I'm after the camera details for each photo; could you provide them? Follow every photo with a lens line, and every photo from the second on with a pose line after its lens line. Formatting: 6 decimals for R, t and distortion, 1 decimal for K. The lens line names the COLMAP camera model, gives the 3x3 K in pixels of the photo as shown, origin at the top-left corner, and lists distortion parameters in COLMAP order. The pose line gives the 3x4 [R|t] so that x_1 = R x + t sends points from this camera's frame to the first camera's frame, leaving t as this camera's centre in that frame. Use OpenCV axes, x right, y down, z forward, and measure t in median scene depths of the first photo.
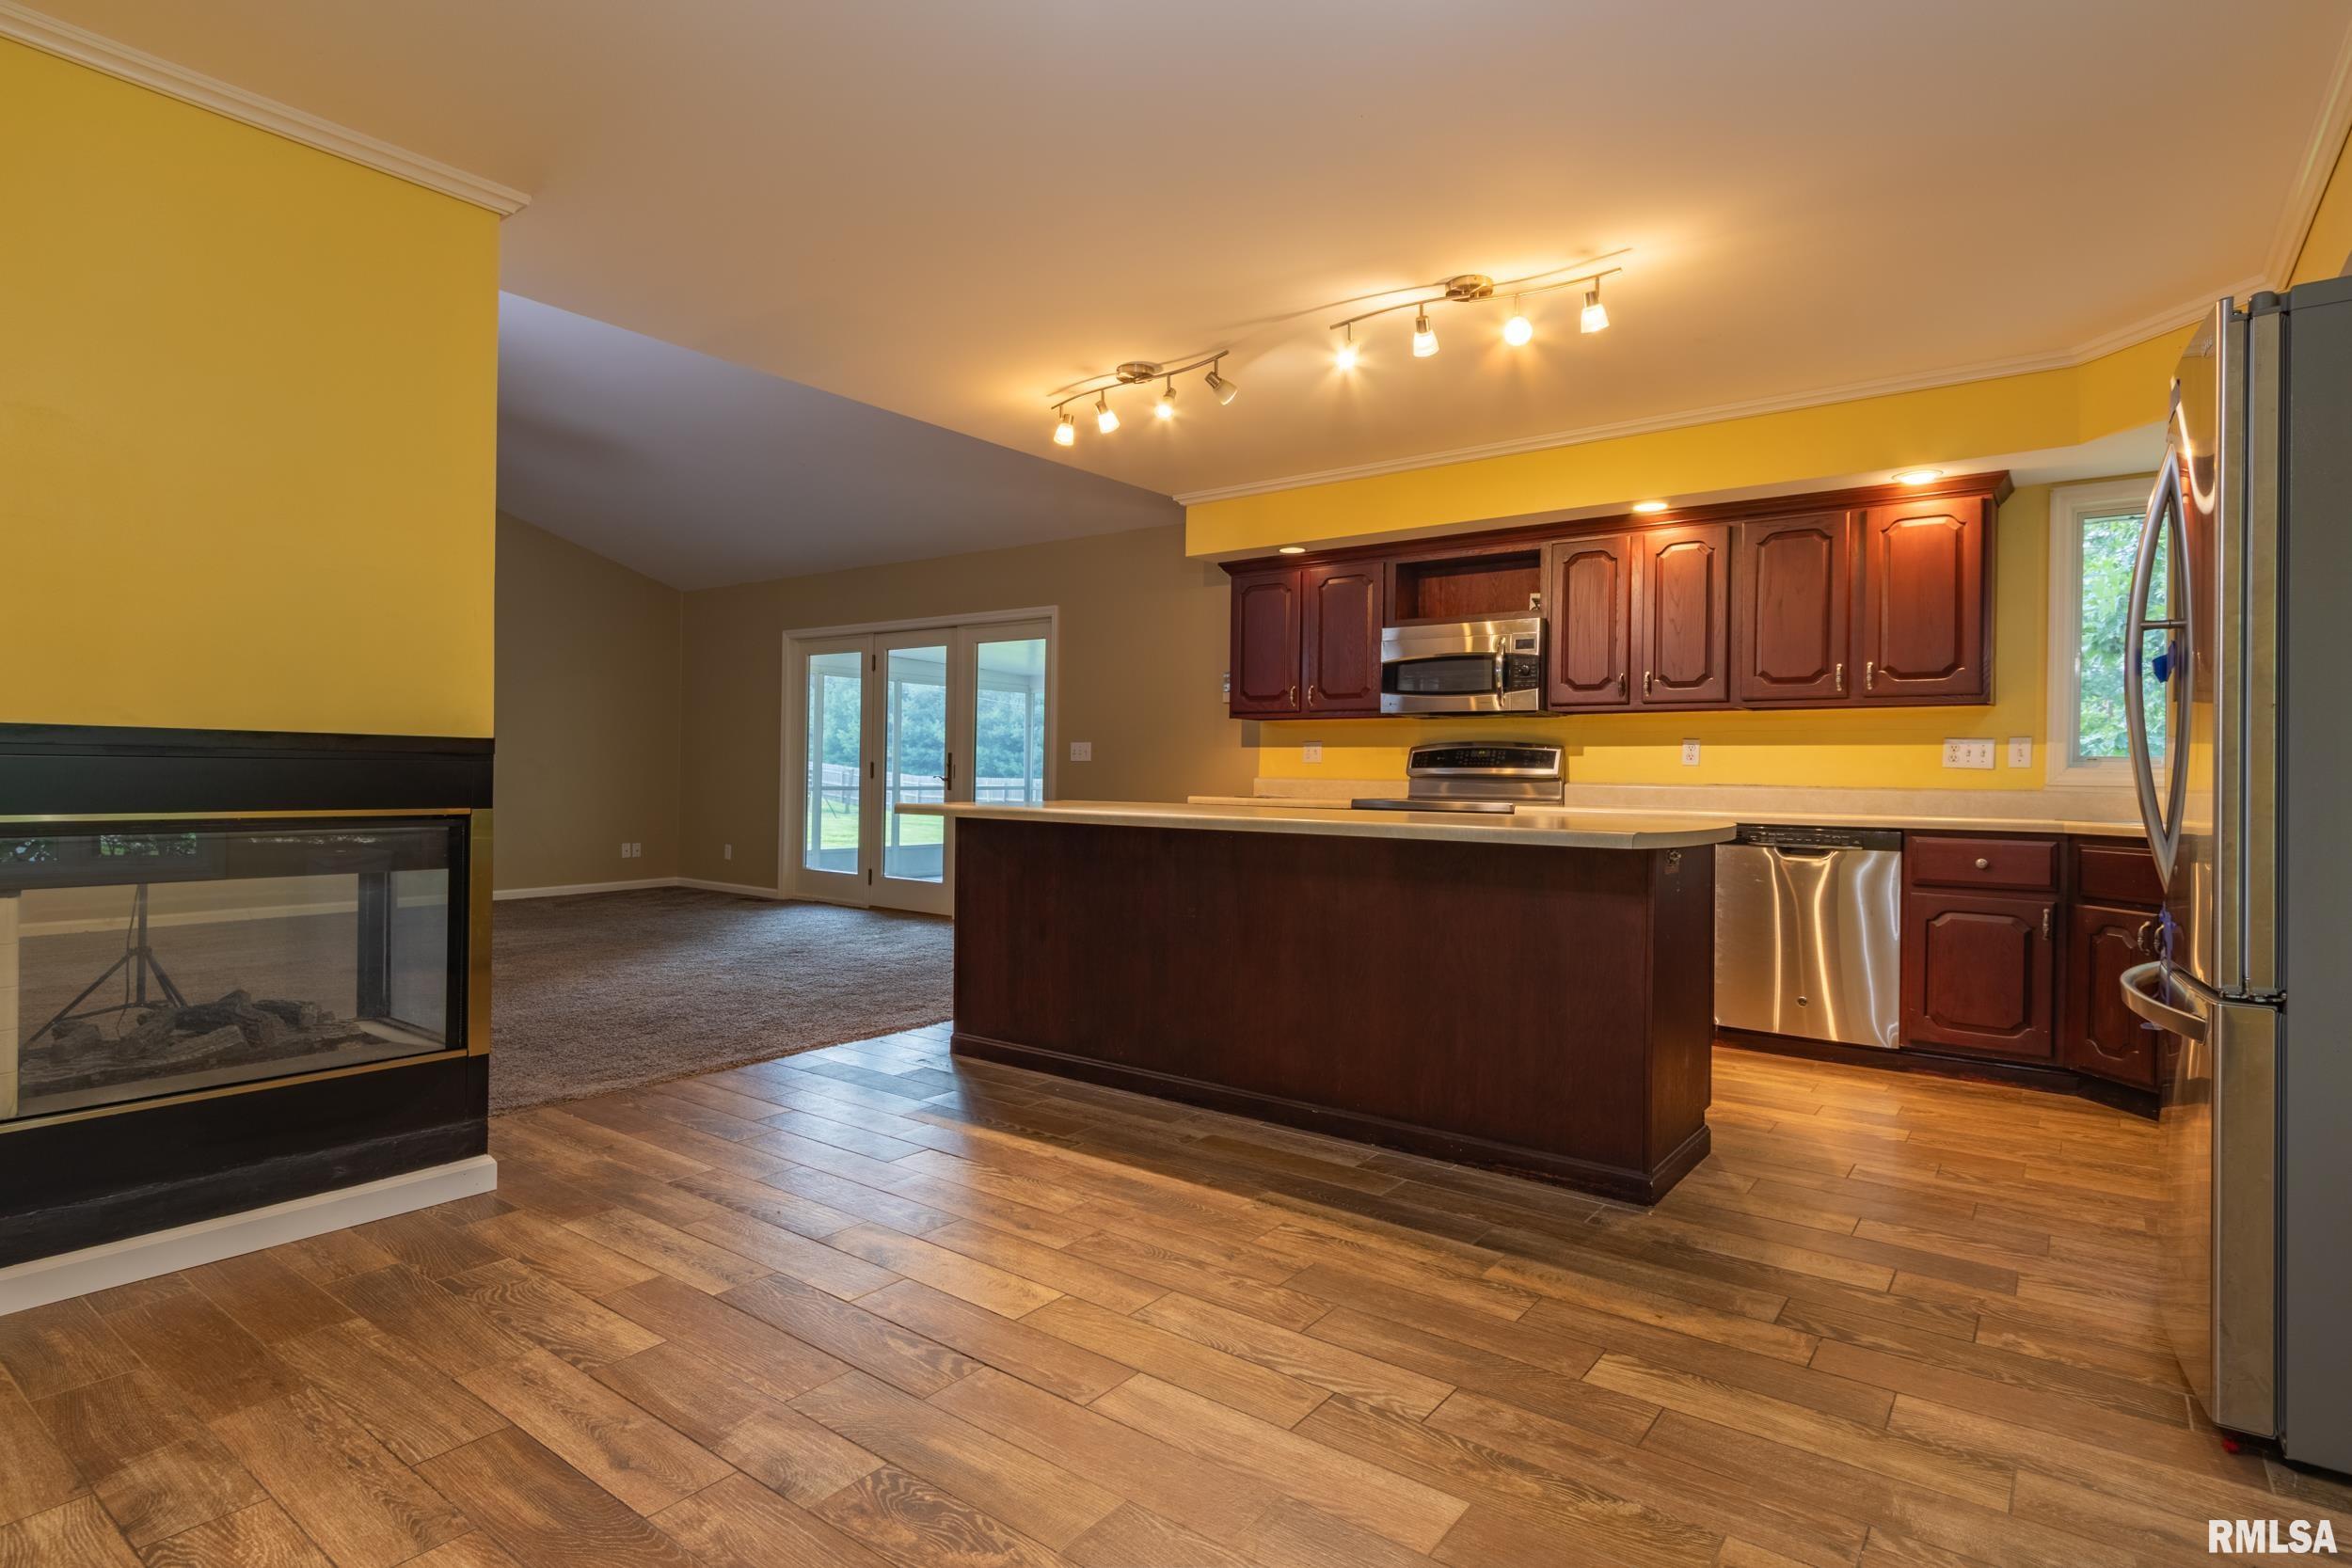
lens RADIAL K [[1209.0, 0, 1176.0], [0, 1209.0, 784.0], [0, 0, 1]] dist [0.000902, -0.000904]
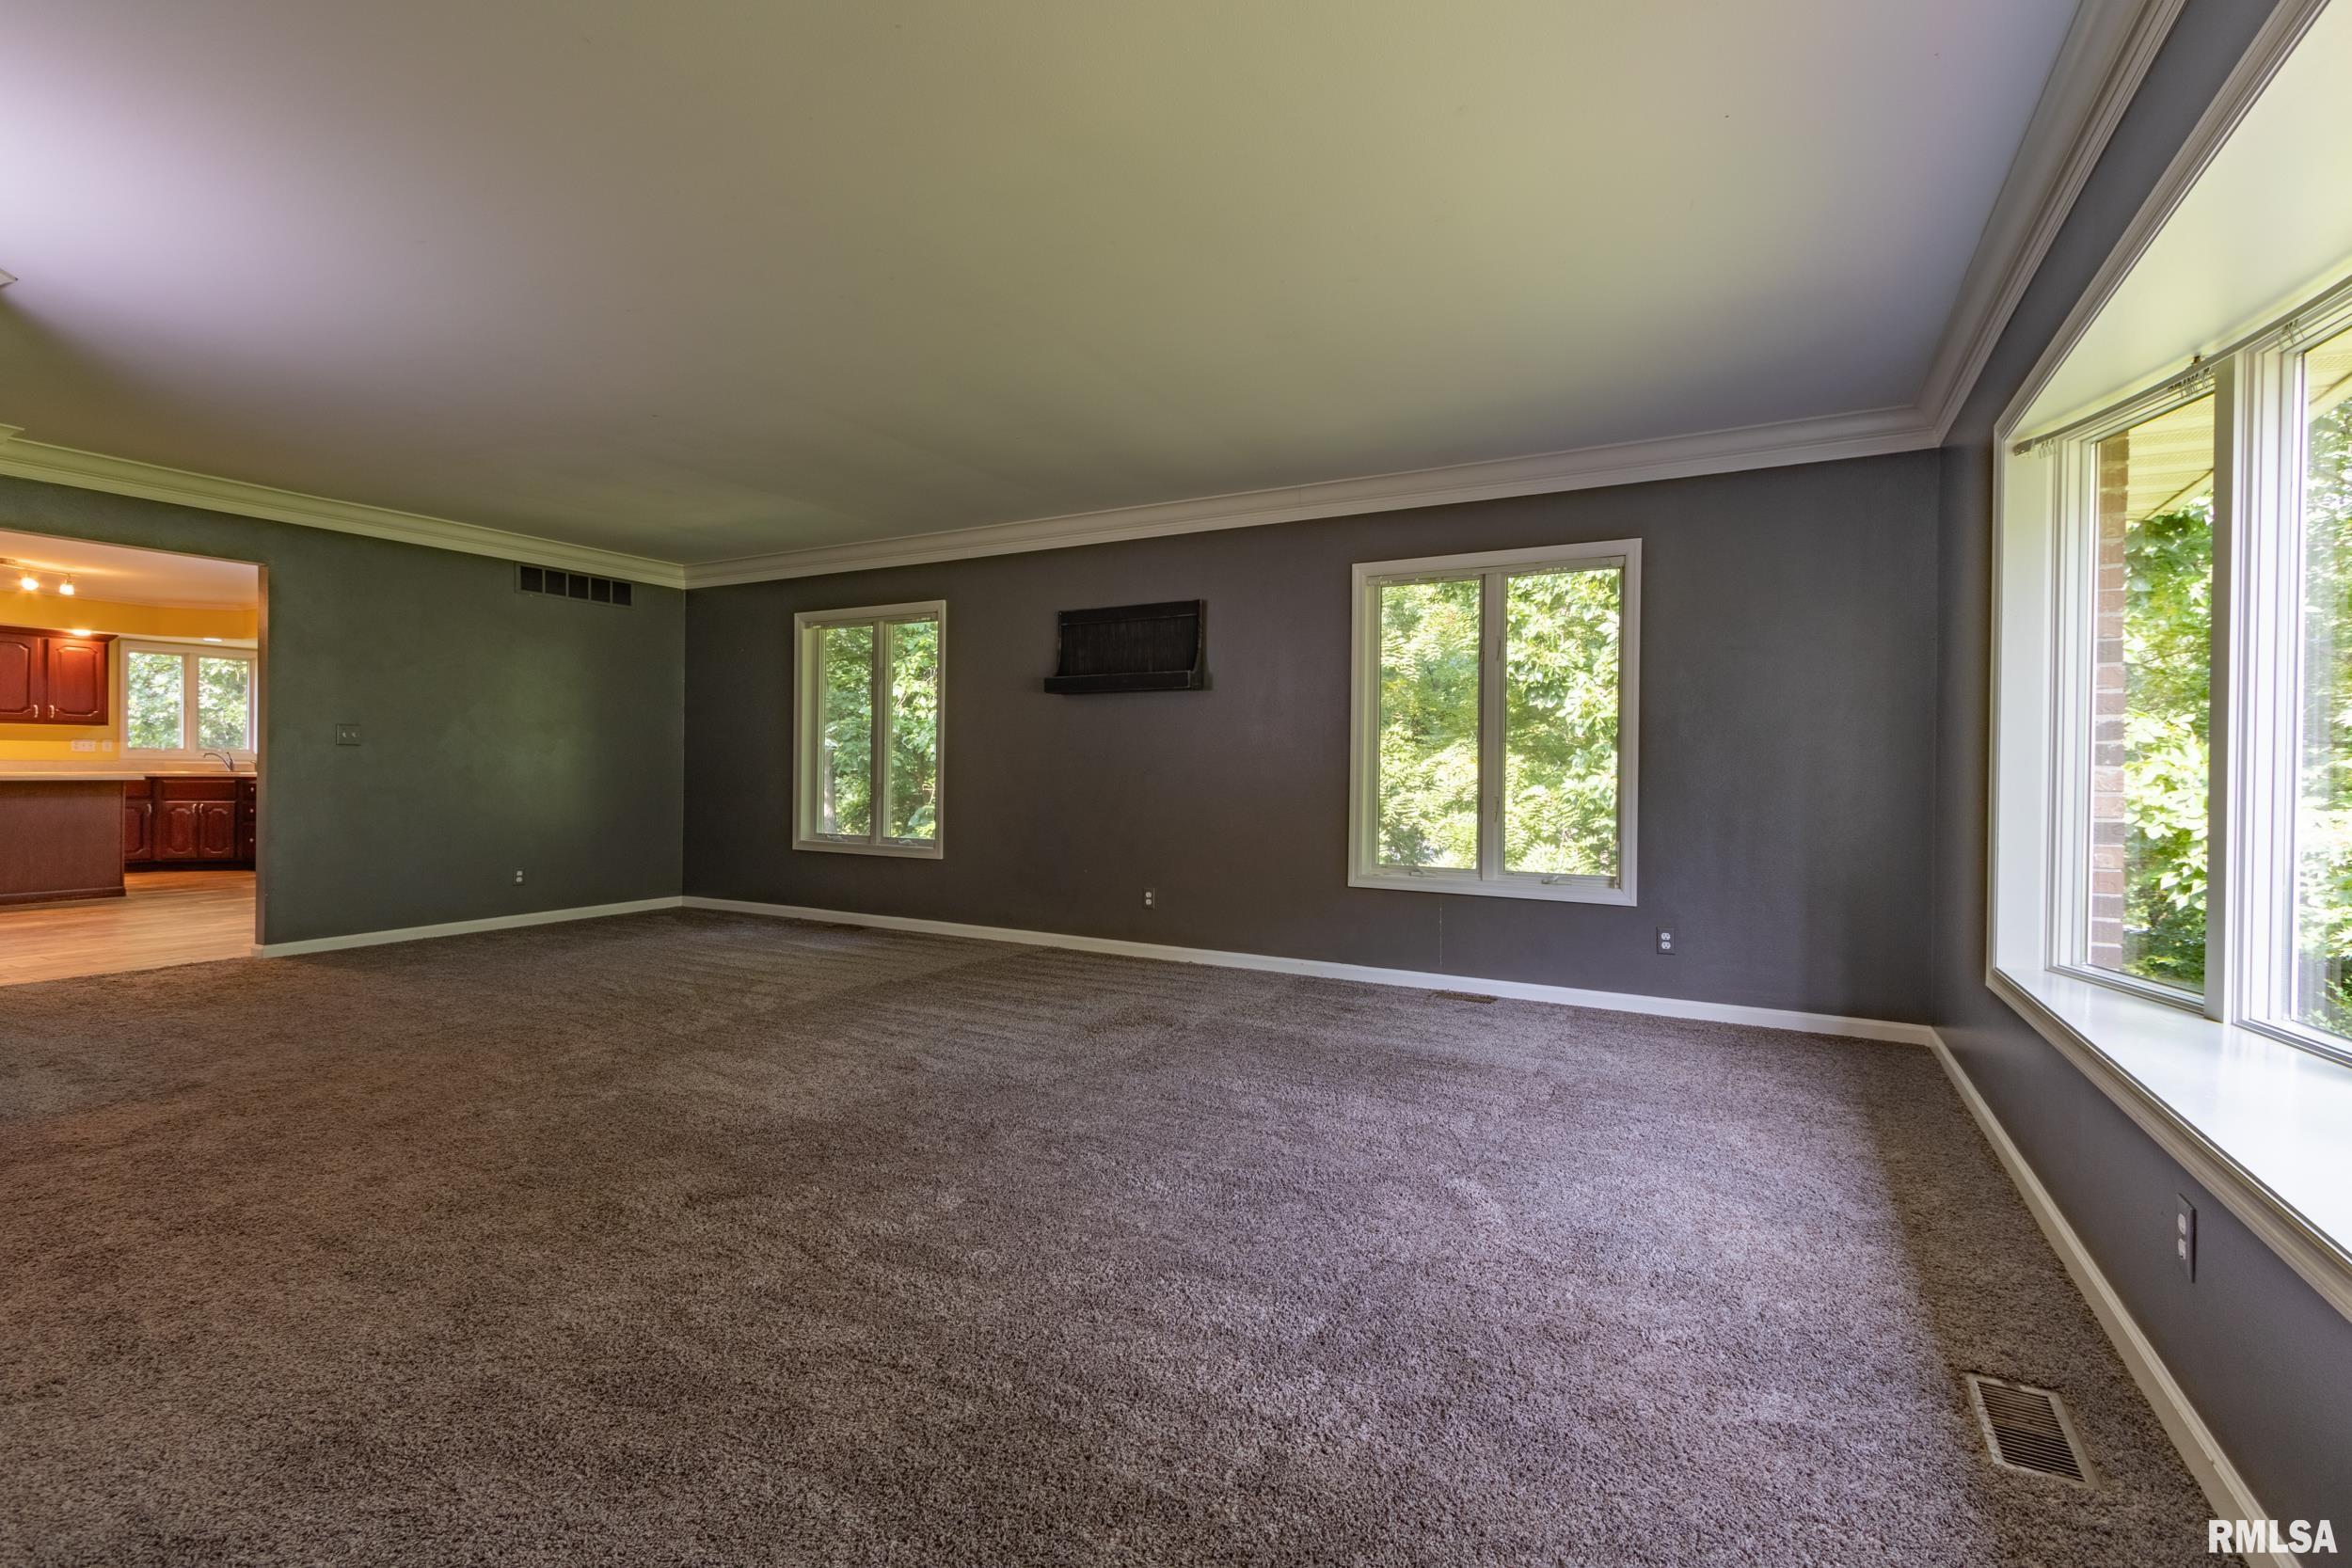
lens RADIAL K [[1068.7, 0, 1176.0], [0, 1068.7, 784.0], [0, 0, 1]] dist [0.001746, 0.000286]
pose [[-0.149204, -0.017022, 0.988660, -1.835394], [-0.000430, 0.999853, 0.017149, 0.013953], [-0.988806, 0.002133, -0.149189, -0.853319]]
